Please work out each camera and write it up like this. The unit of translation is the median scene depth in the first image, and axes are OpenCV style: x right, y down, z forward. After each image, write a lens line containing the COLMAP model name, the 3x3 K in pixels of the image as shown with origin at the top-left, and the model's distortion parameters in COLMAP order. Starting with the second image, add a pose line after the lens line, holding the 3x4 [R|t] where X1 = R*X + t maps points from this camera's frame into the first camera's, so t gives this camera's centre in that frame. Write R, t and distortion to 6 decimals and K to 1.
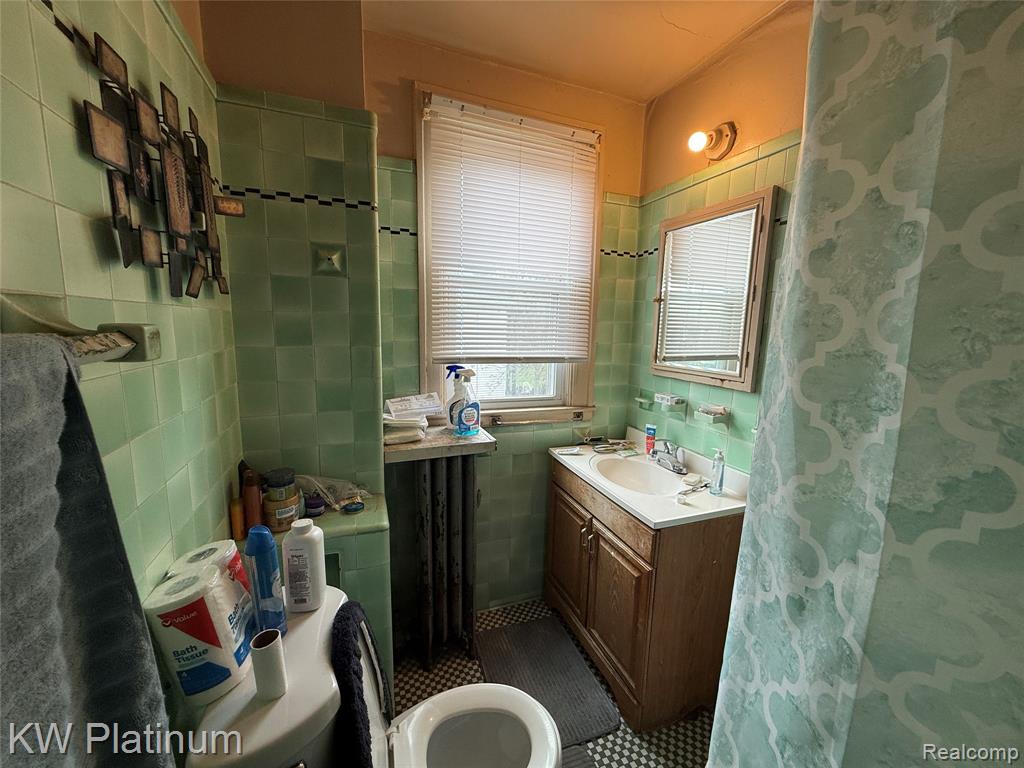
lens RADIAL K [[405.7, 0, 514.2], [0, 405.7, 387.1], [0, 0, 1]] dist [-0.000727, -0.000135]
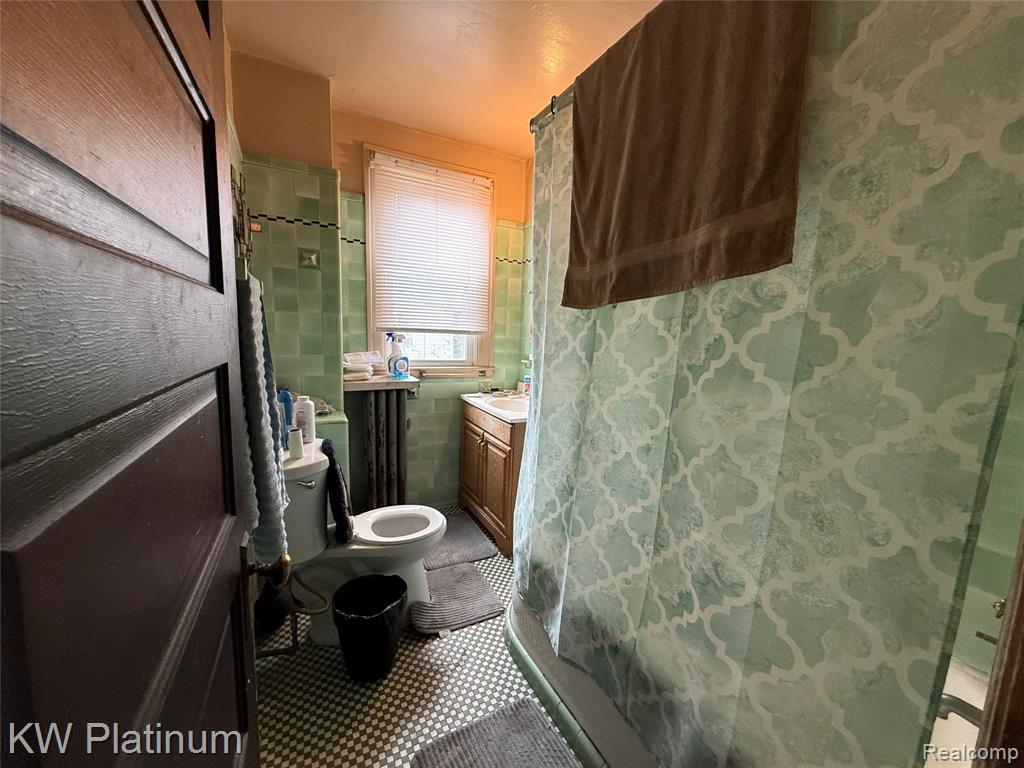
lens RADIAL K [[405.7, 0, 513.3], [0, 405.7, 385.0], [0, 0, 1]] dist [-0.000727, -0.000135]
pose [[0.992891, -0.003000, 0.118990, 0.121825], [0.004487, 0.999915, -0.012229, 0.165585], [-0.118943, 0.012676, 0.992820, -0.541760]]
